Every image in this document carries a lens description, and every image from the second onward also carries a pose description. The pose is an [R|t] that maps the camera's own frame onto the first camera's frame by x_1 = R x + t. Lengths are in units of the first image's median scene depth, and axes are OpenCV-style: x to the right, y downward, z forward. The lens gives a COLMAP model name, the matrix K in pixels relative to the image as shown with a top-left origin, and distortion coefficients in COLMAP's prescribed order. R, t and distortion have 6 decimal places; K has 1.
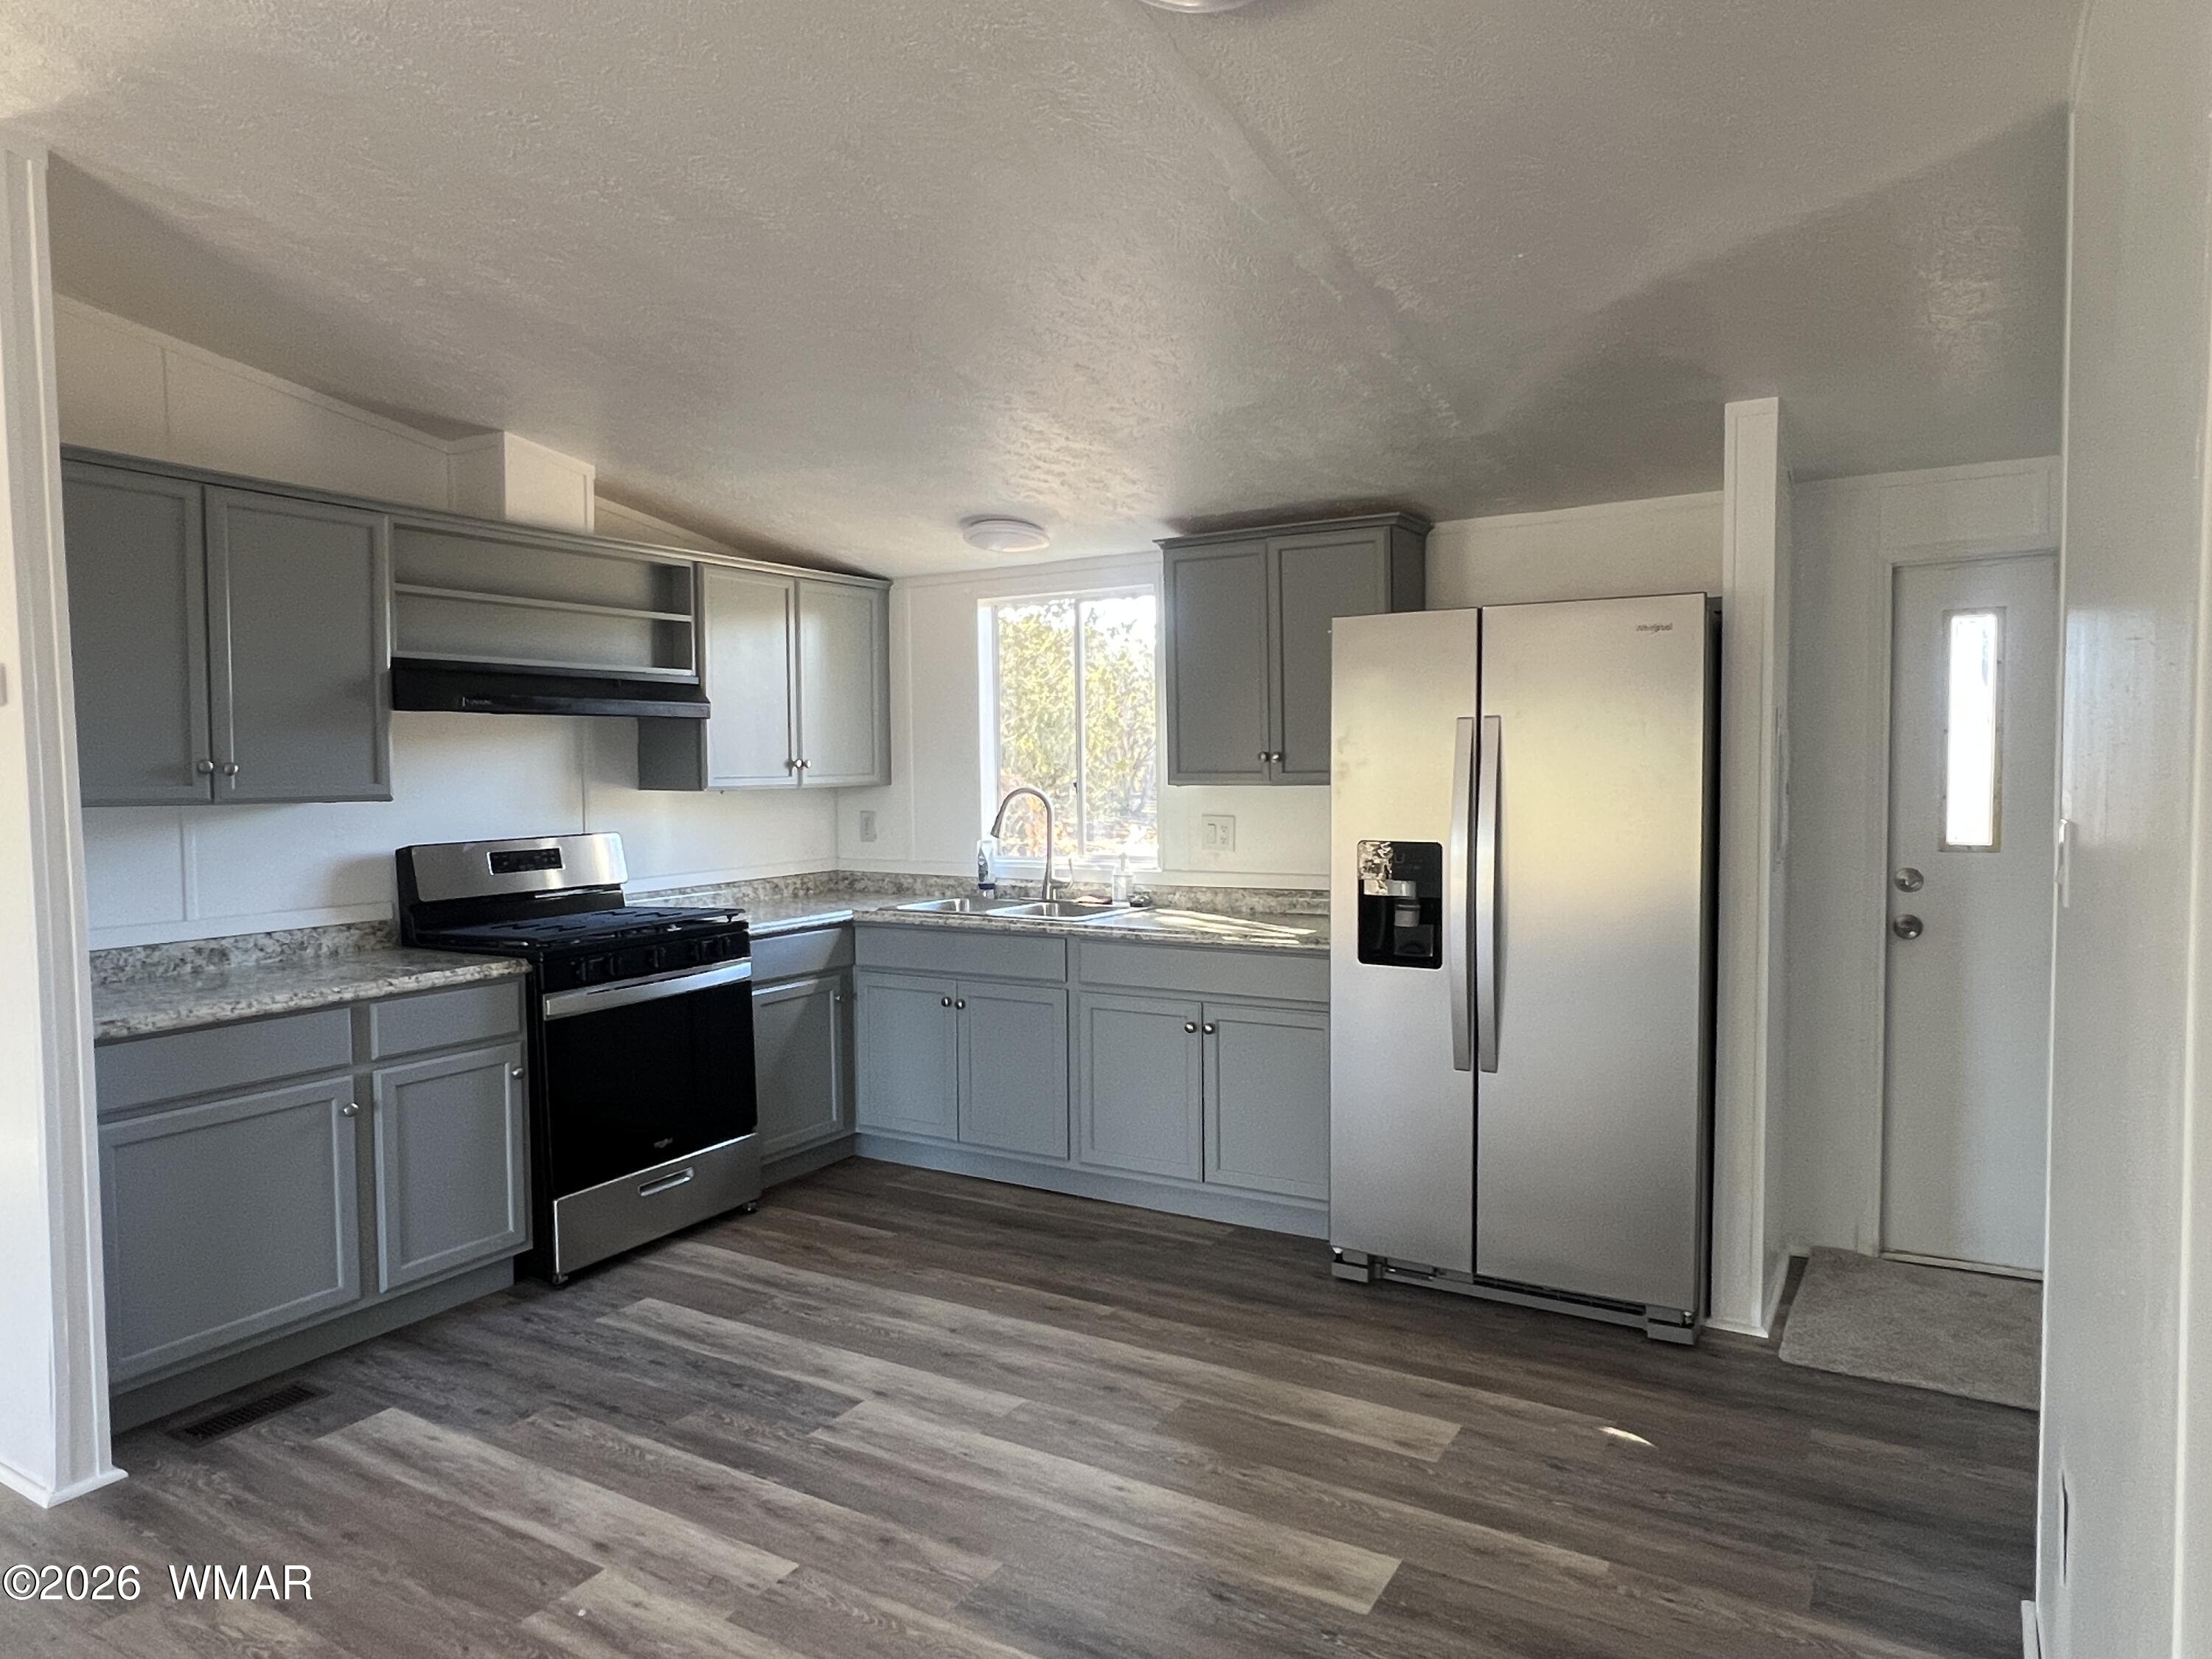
lens RADIAL K [[1370.3, 0, 1107.6], [0, 1370.3, 824.3], [0, 0, 1]] dist [0.008022, -0.000089]
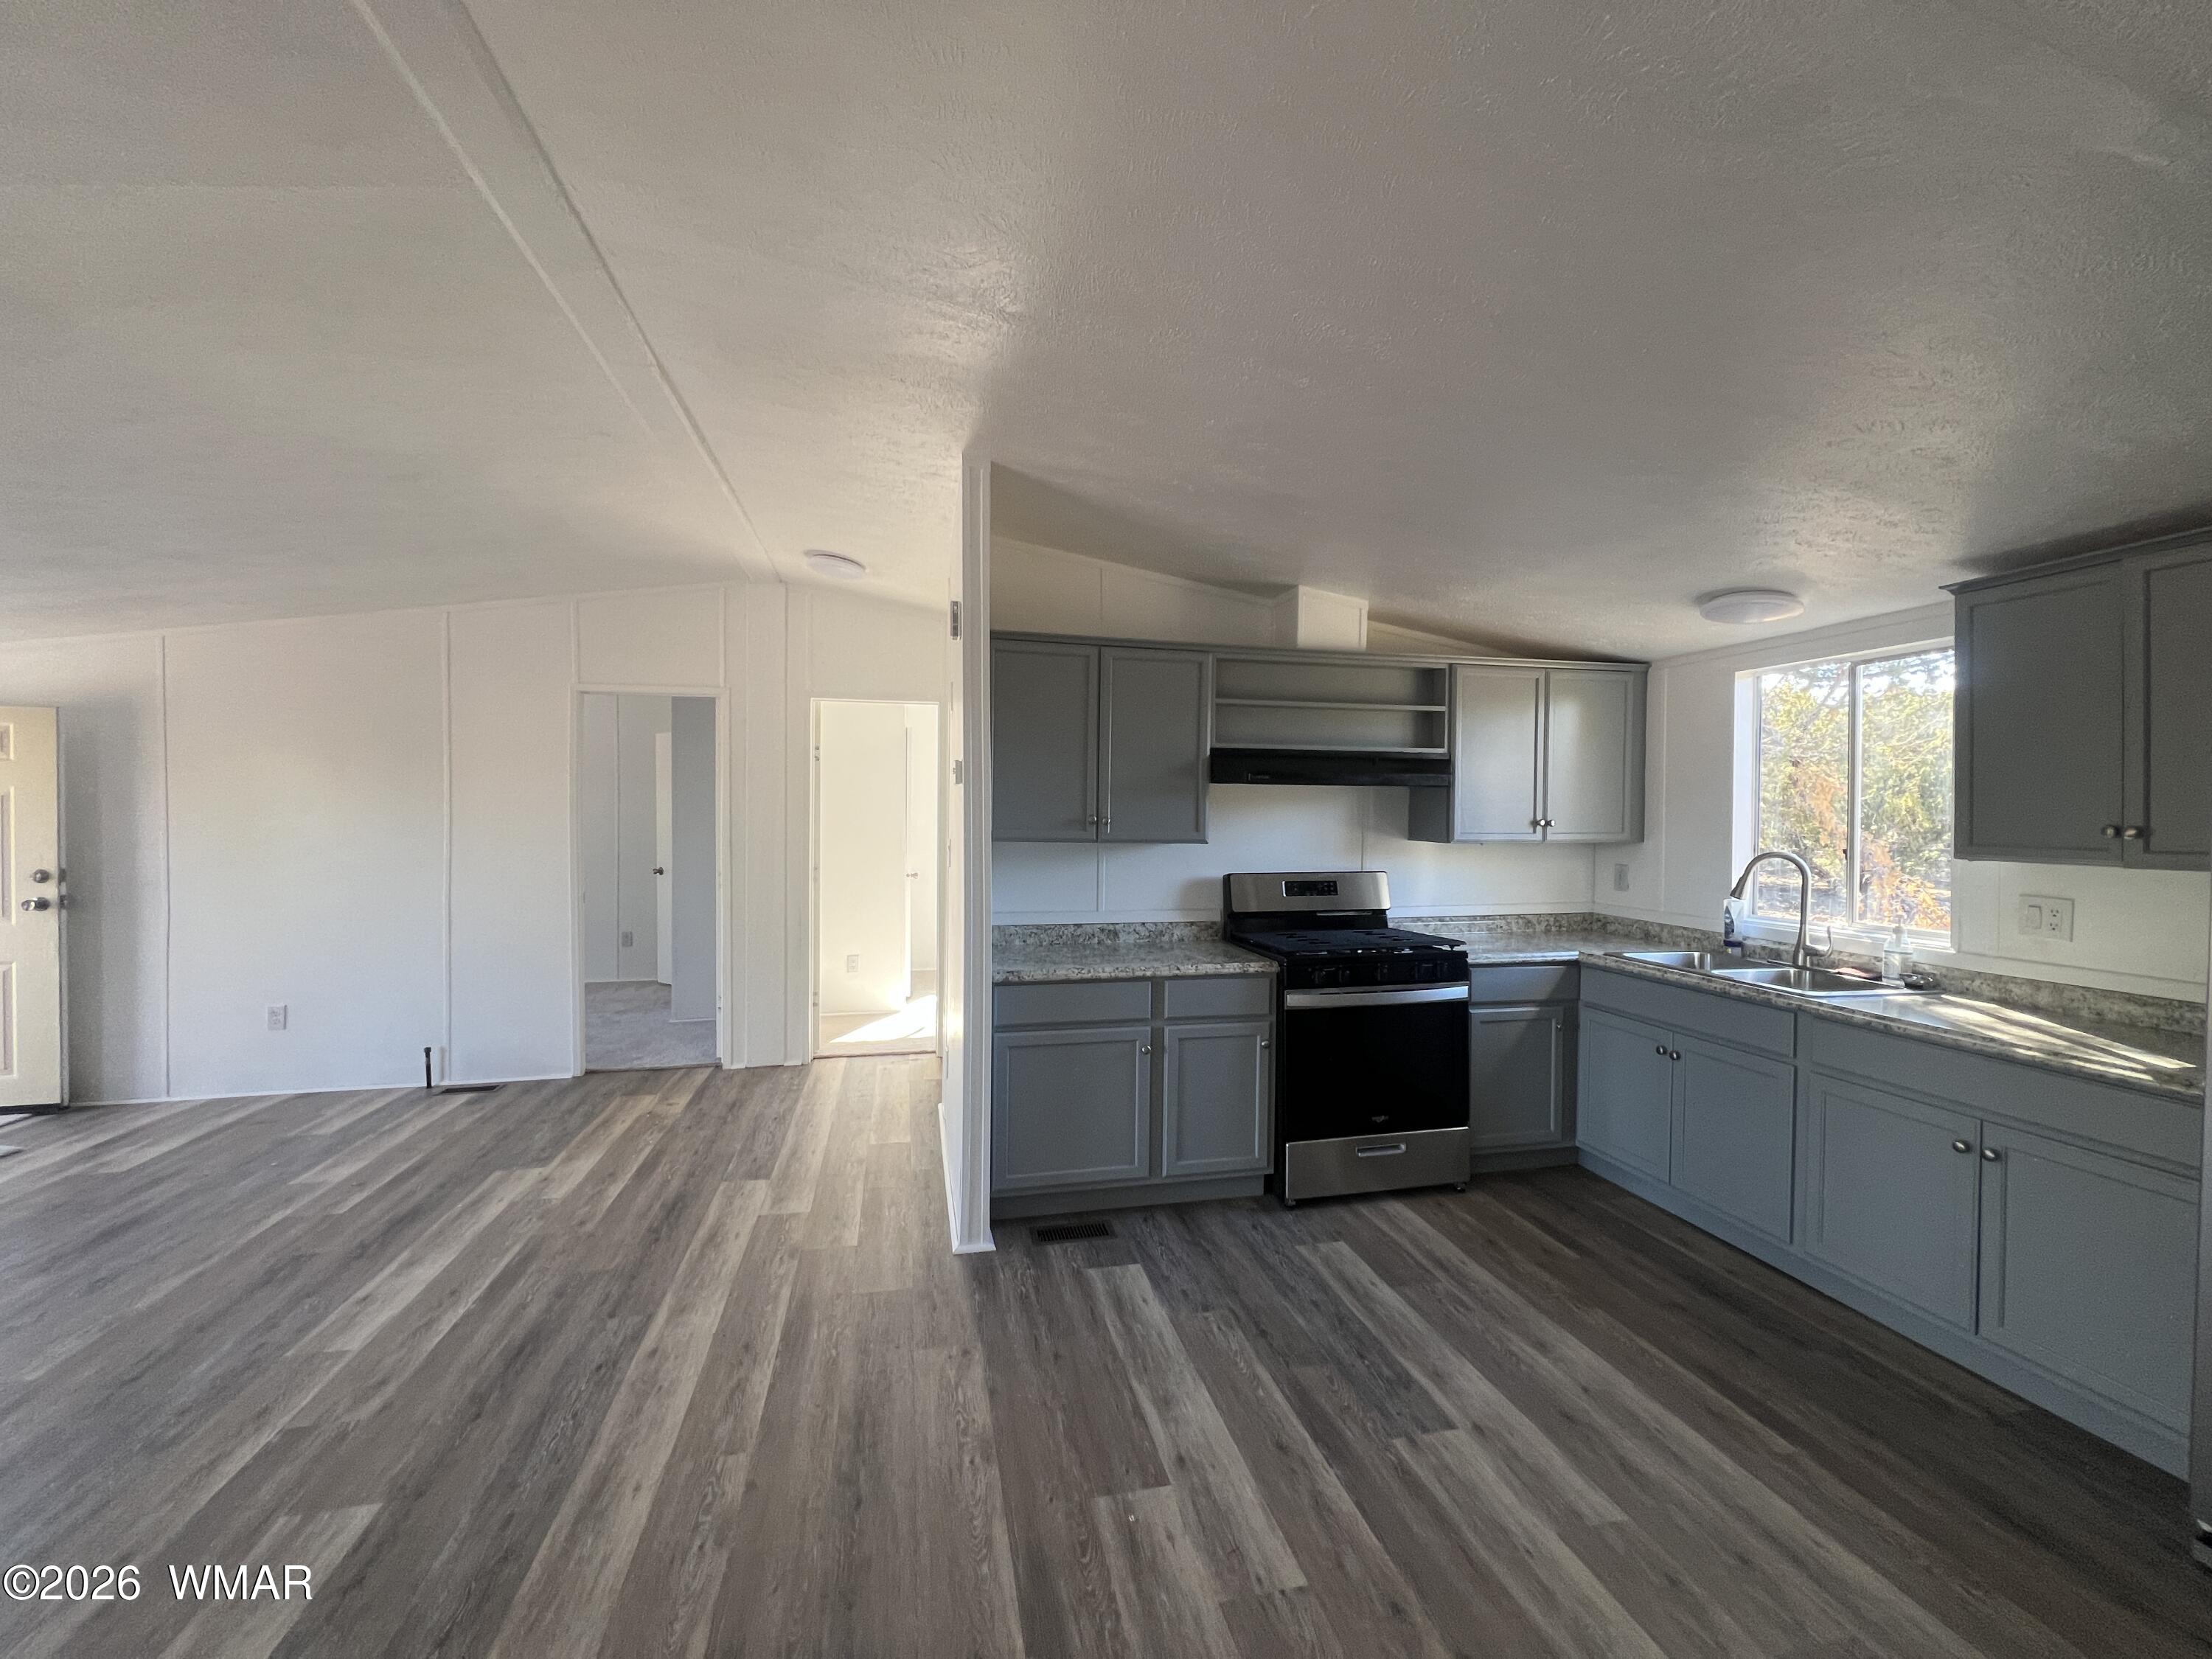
lens RADIAL K [[889.0, 0, 1099.8], [0, 889.0, 821.6], [0, 0, 1]] dist [-0.000396, 0.000481]
pose [[0.688913, 0.024563, -0.724428, 0.096397], [-0.048242, 0.998763, -0.012012, -0.023305], [0.723237, 0.043223, 0.689246, 0.244768]]
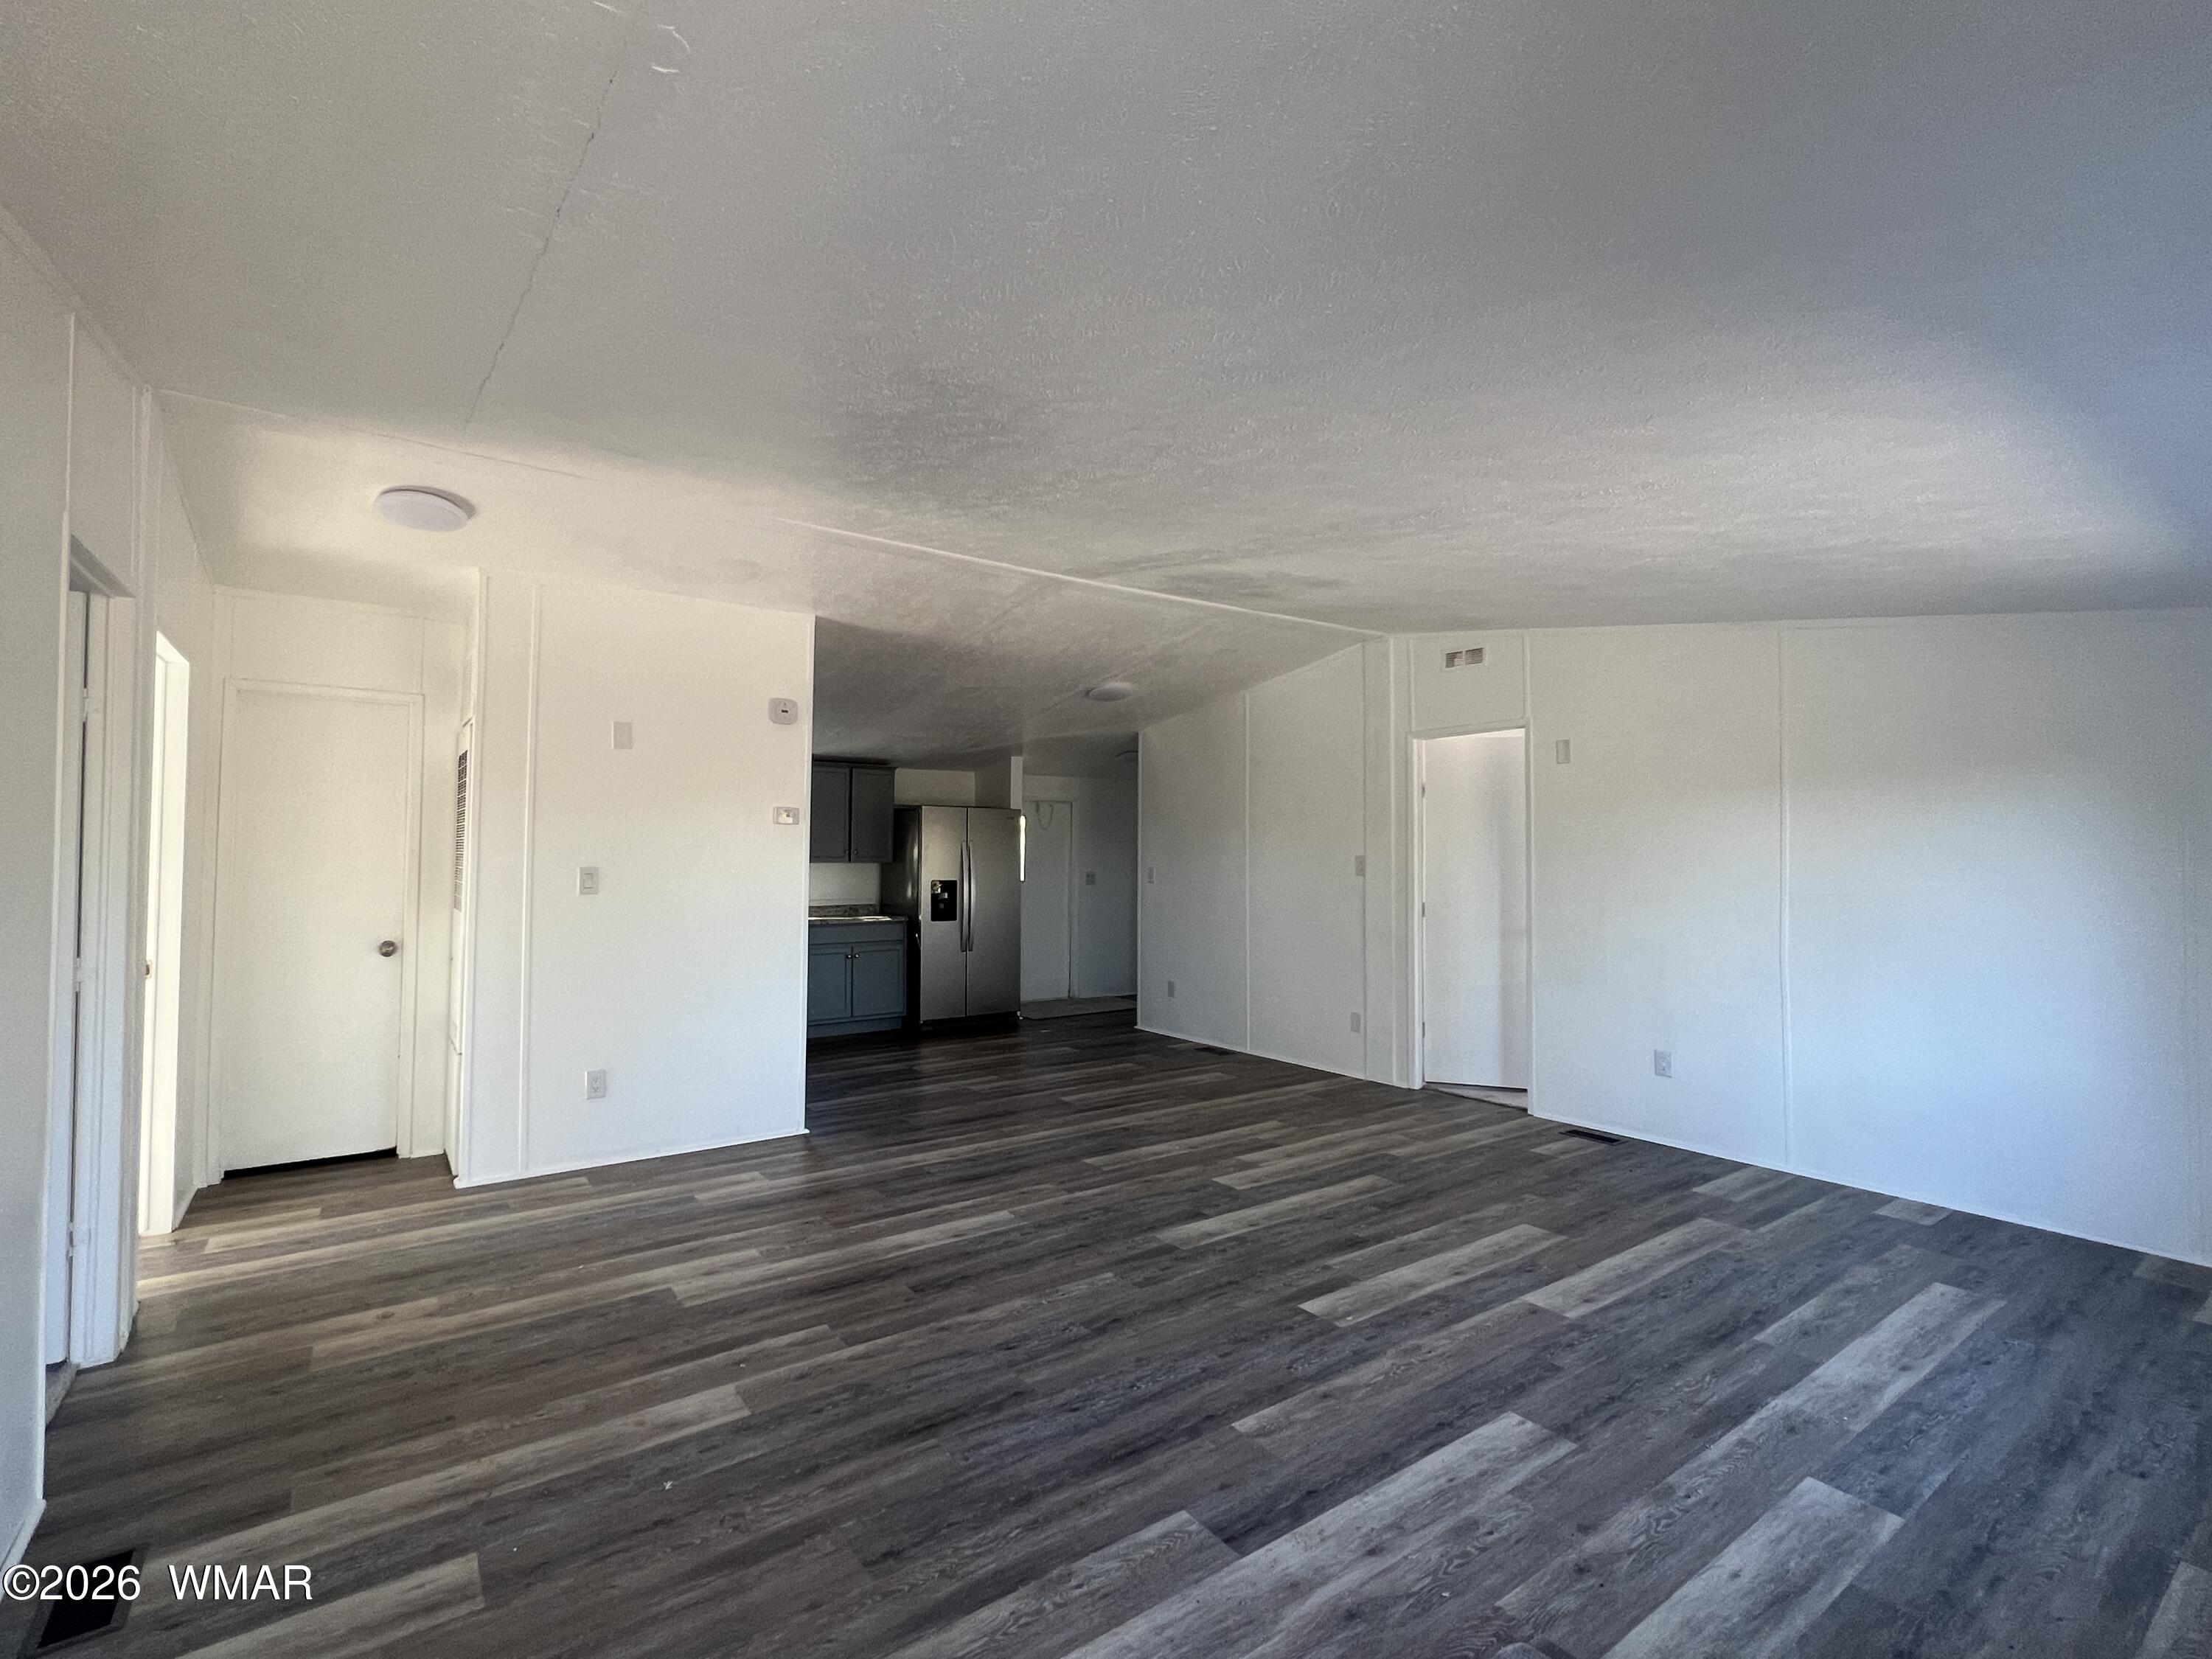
lens RADIAL K [[1031.8, 0, 1103.7], [0, 1031.8, 828.4], [0, 0, 1]] dist [-0.000390, -0.000098]
pose [[0.383698, 0.038015, 0.922676, -2.465519], [0.034365, 0.997872, -0.055403, 0.061427], [-0.922819, 0.052966, 0.381576, -0.409854]]
